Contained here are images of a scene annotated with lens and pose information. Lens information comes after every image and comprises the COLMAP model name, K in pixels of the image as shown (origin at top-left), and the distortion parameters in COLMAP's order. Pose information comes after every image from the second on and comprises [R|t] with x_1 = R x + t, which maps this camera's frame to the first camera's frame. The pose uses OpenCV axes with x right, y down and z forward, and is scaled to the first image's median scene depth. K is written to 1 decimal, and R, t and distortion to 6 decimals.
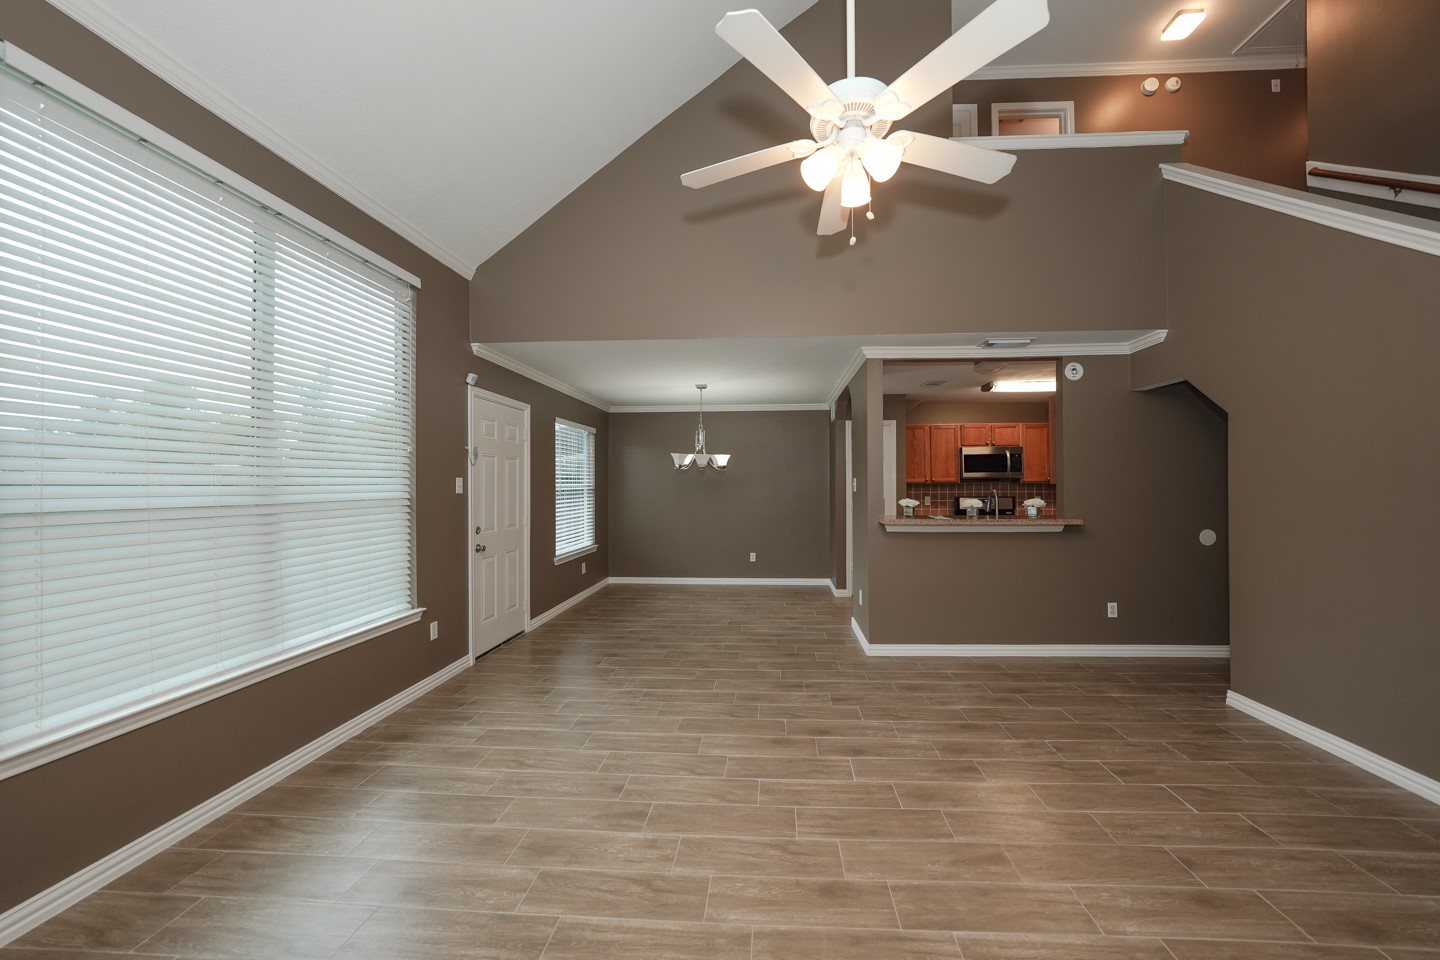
lens RADIAL K [[513.8, 0, 739.5], [0, 513.8, 483.1], [0, 0, 1]] dist [-0.026554, 0.005082]
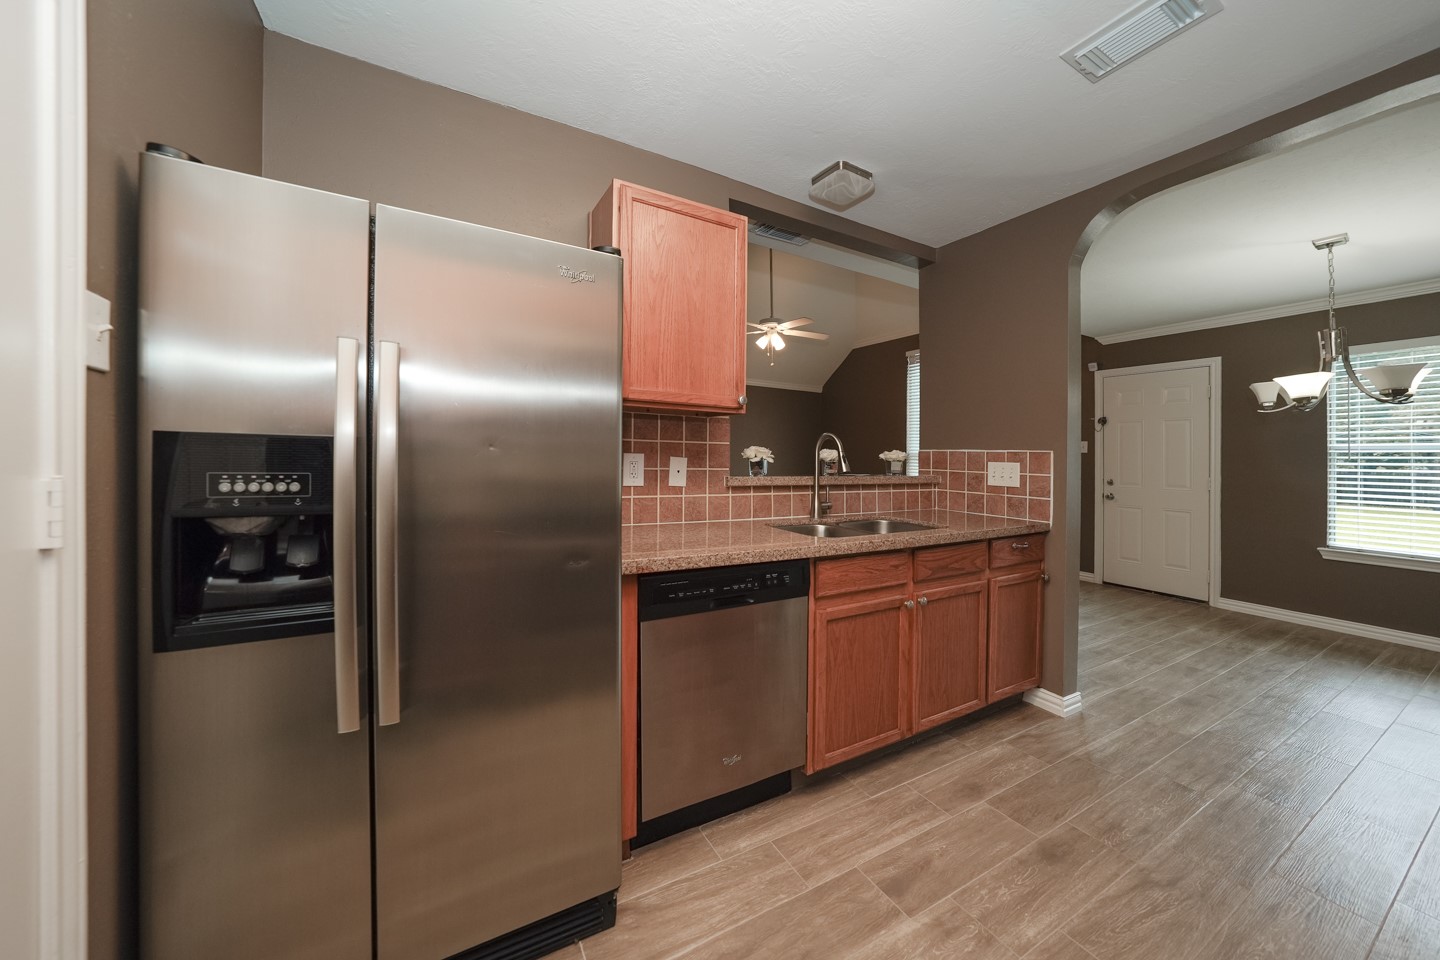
lens RADIAL K [[513.8, 0, 721.3], [0, 513.8, 456.1], [0, 0, 1]] dist [-0.026554, 0.005082]
pose [[-0.838210, -0.013954, -0.545169, 1.062901], [-0.014741, 0.999887, -0.002929, 0.049967], [0.545148, 0.005581, -0.838321, 1.661140]]
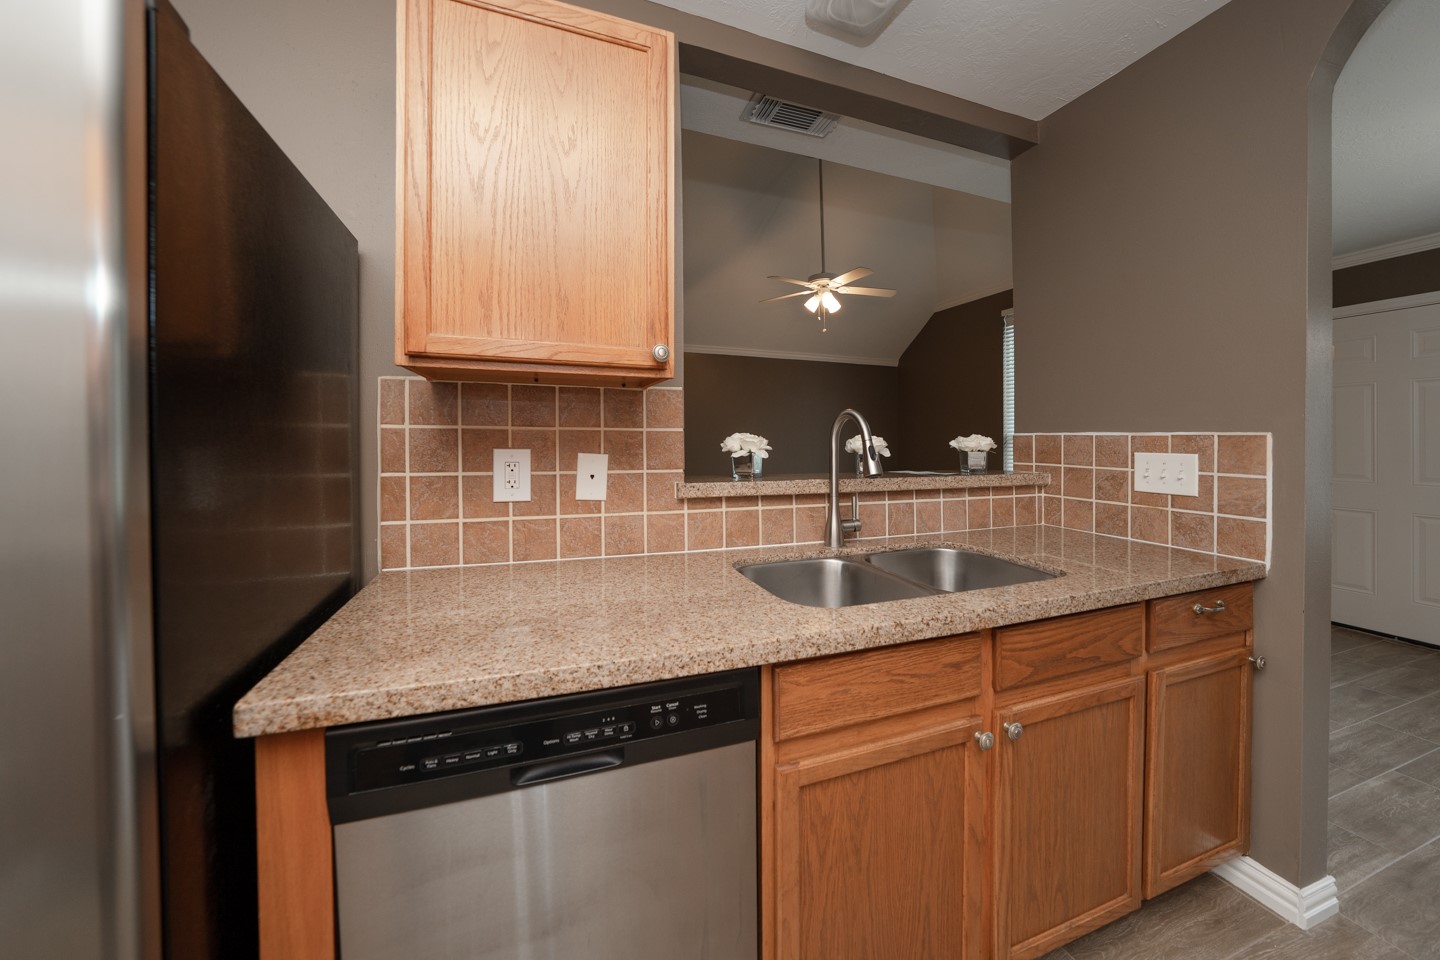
lens RADIAL K [[513.8, 0, 716.5], [0, 513.8, 446.7], [0, 0, 1]] dist [-0.026554, 0.005082]
pose [[-0.920209, 0.003600, -0.391411, 0.842195], [-0.000351, 0.999950, 0.010022, 0.041316], [0.391428, 0.009360, -0.920161, 1.513244]]
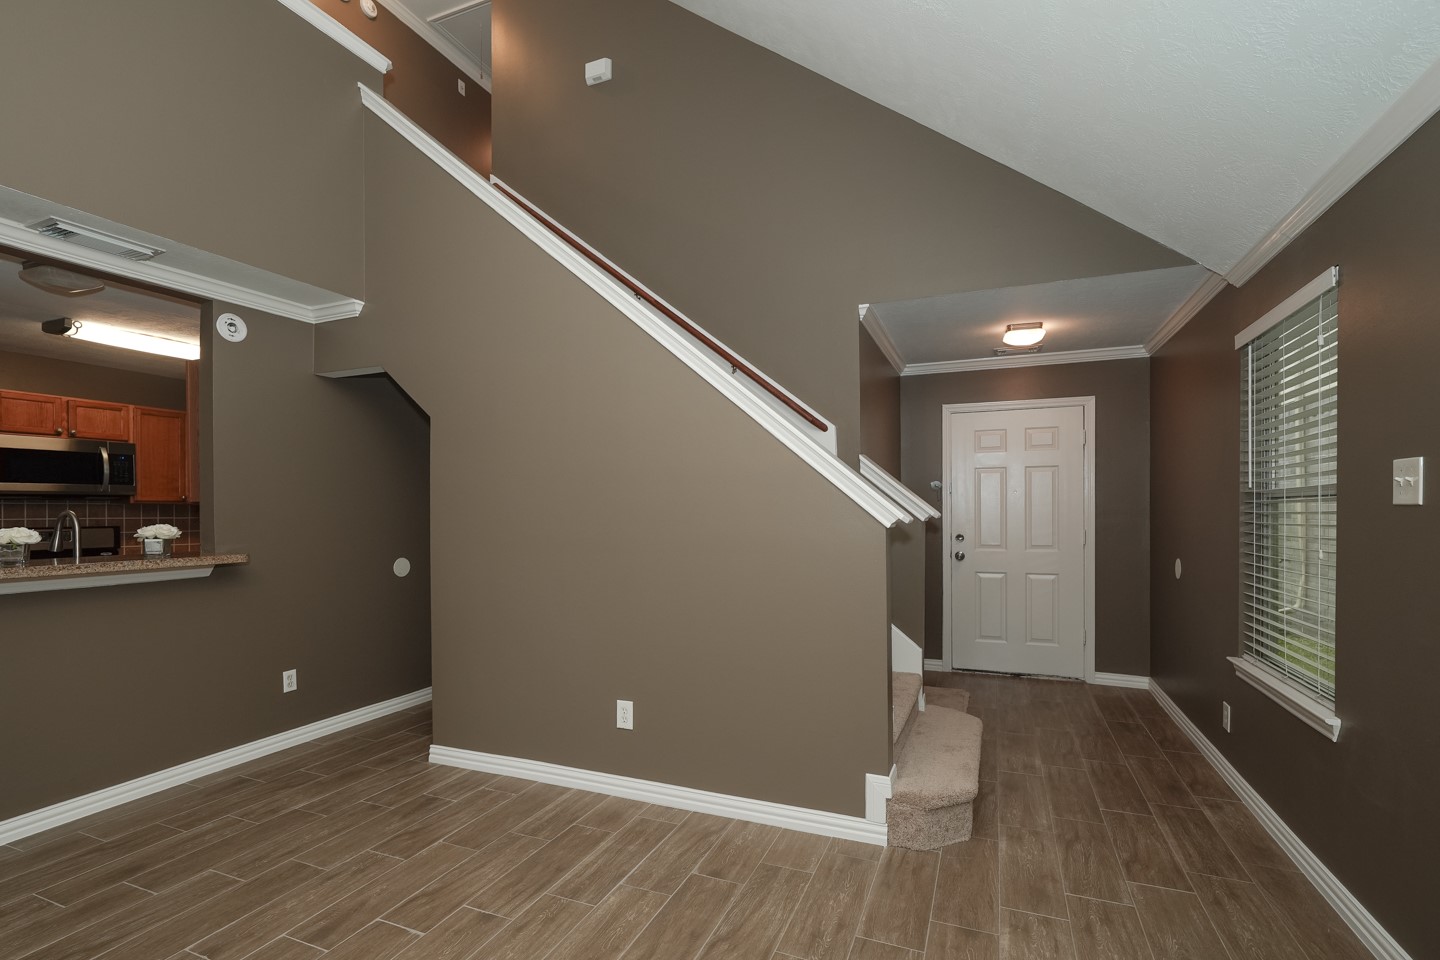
lens RADIAL K [[652.3, 0, 737.0], [0, 652.3, 514.9], [0, 0, 1]] dist [0.002453, -0.000187]
pose [[0.314015, 0.000077, 0.949418, 0.077154], [-0.003082, 0.999995, 0.000939, 0.018357], [-0.949413, -0.003221, 0.314013, 0.139541]]
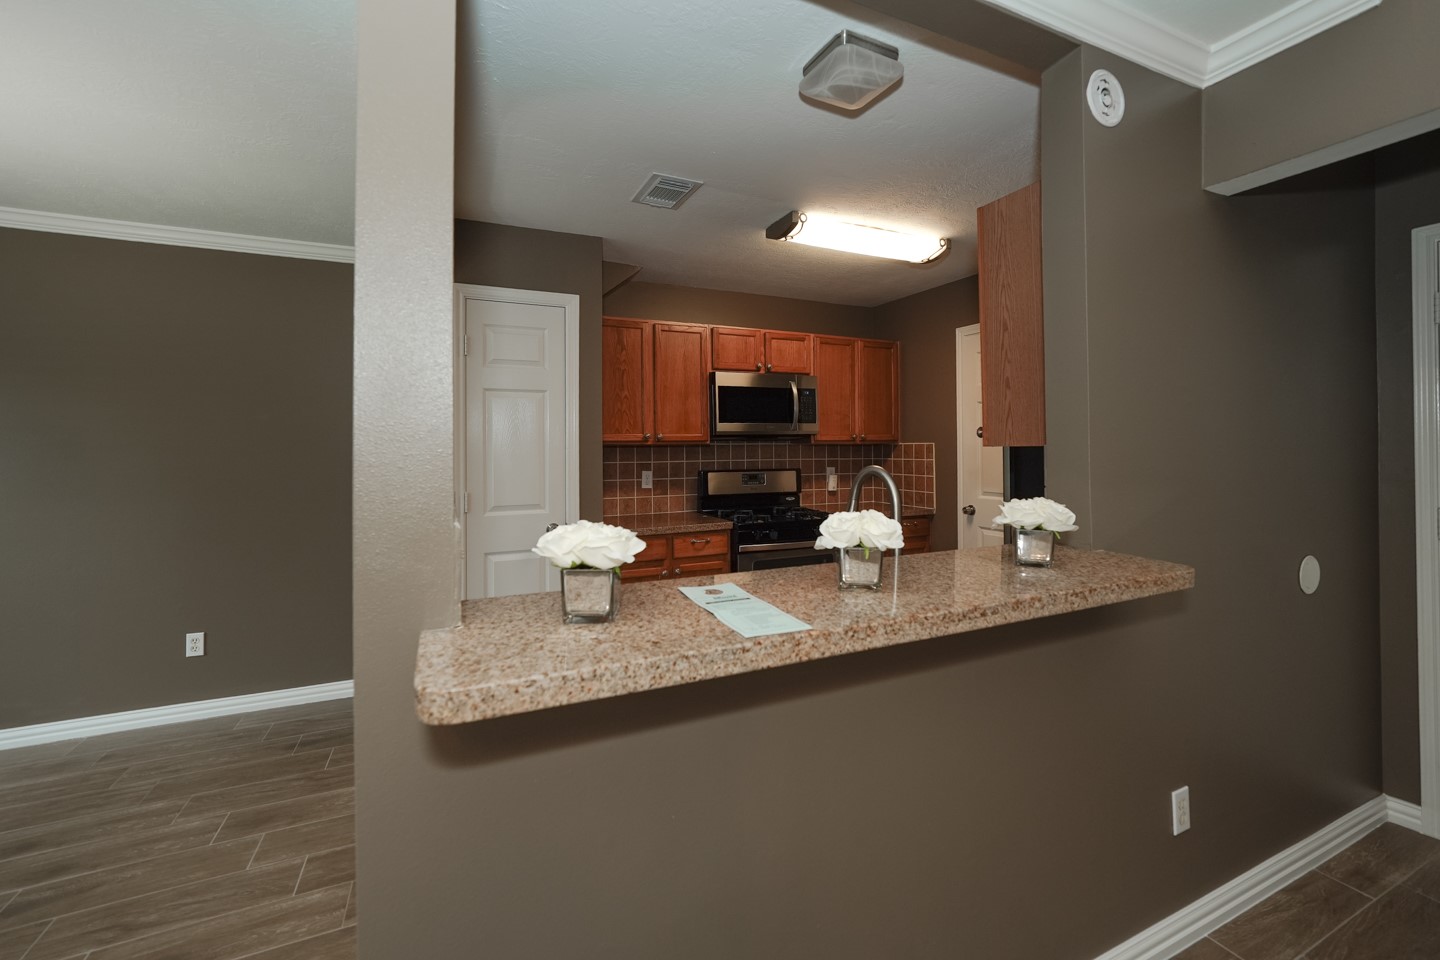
lens RADIAL K [[599.2, 0, 724.6], [0, 599.2, 443.4], [0, 0, 1]] dist [-0.013261, 0.001793]
pose [[0.876645, 0.003801, 0.481123, 0.295659], [-0.004002, 0.999992, -0.000608, 0.000491], [-0.481121, -0.001392, 0.876653, 0.869858]]
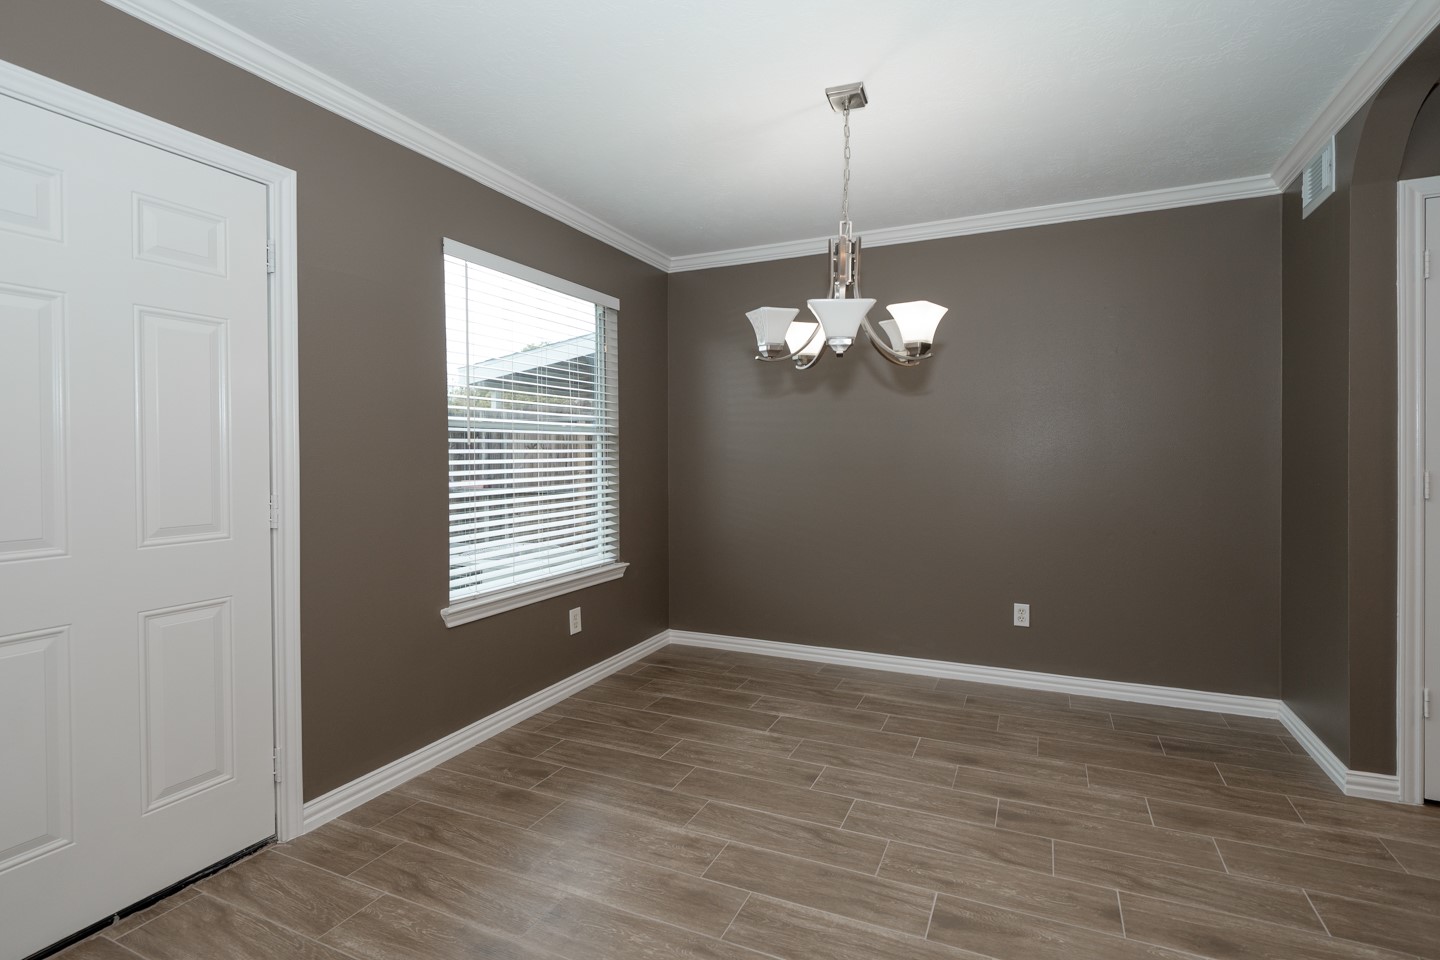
lens RADIAL K [[652.3, 0, 724.0], [0, 652.3, 479.9], [0, 0, 1]] dist [0.002453, -0.000187]
pose [[0.930533, 0.007909, -0.366122, -0.002572], [0.004339, 0.999458, 0.032618, 0.056283], [0.366182, -0.031941, 0.929995, 0.928703]]
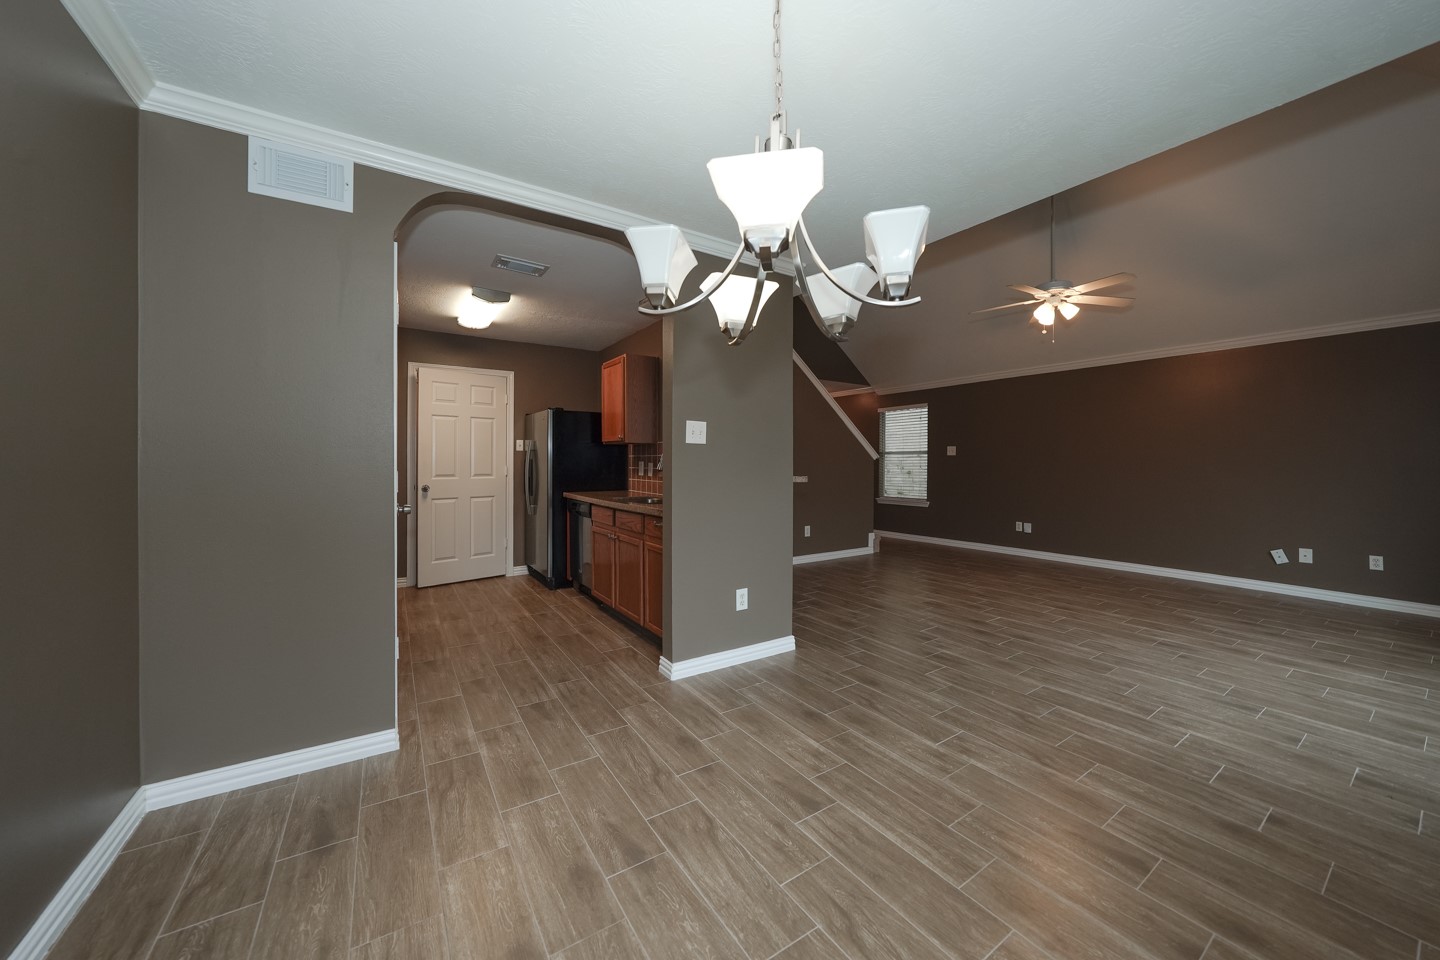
lens RADIAL K [[513.8, 0, 722.8], [0, 513.8, 466.0], [0, 0, 1]] dist [-0.026554, 0.005082]
pose [[-0.600125, -0.006432, 0.799881, -0.360181], [-0.003535, 0.999979, 0.005389, 0.050331], [-0.799899, 0.000407, -0.600135, 1.760818]]
